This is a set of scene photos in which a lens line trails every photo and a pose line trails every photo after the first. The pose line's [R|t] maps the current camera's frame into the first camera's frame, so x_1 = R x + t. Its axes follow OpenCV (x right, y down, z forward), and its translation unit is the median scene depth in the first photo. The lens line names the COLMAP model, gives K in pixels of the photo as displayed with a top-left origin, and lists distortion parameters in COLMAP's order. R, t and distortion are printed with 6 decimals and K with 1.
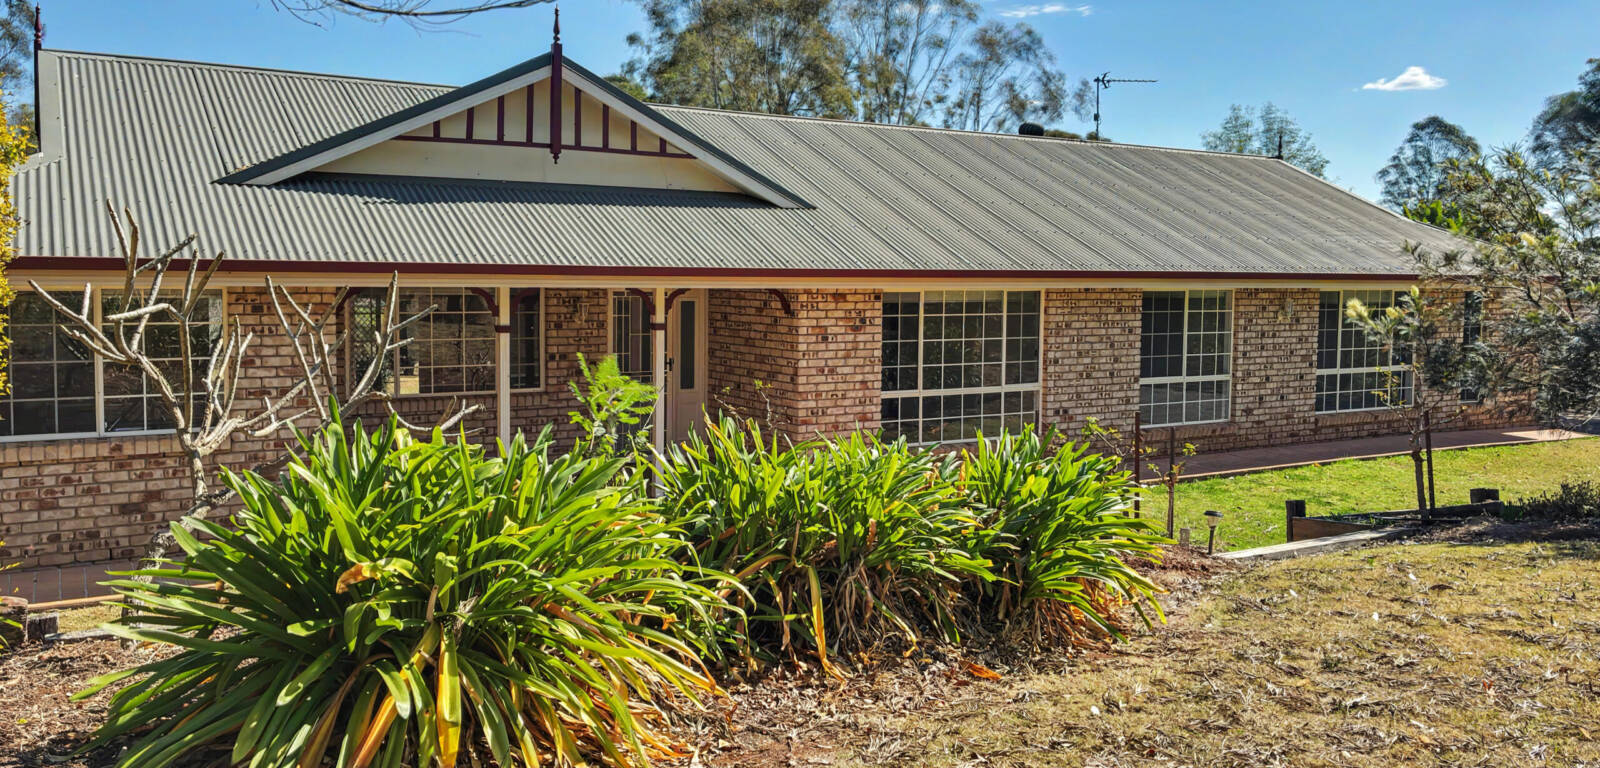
lens RADIAL K [[1219.4, 0, 799.5], [0, 1219.4, 384.0], [0, 0, 1]] dist [0.011377, 0.000886]
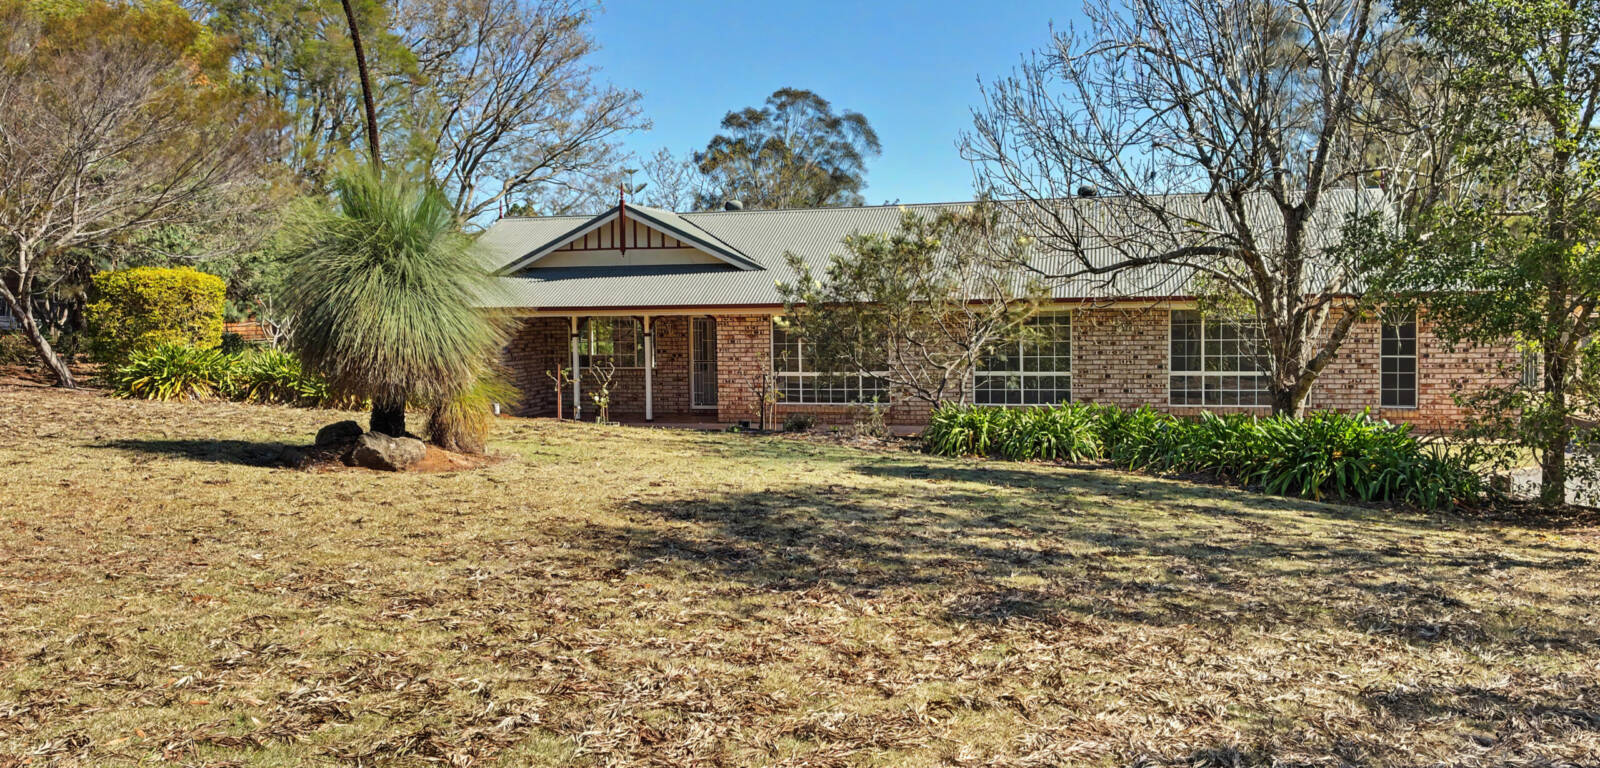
lens RADIAL K [[1219.4, 0, 800.8], [0, 1219.4, 381.4], [0, 0, 1]] dist [0.011377, 0.000886]
pose [[0.692865, 0.028172, -0.720517, 1.443134], [-0.040196, 0.999192, 0.000415, 0.018547], [0.719946, 0.028674, 0.693437, -0.210726]]
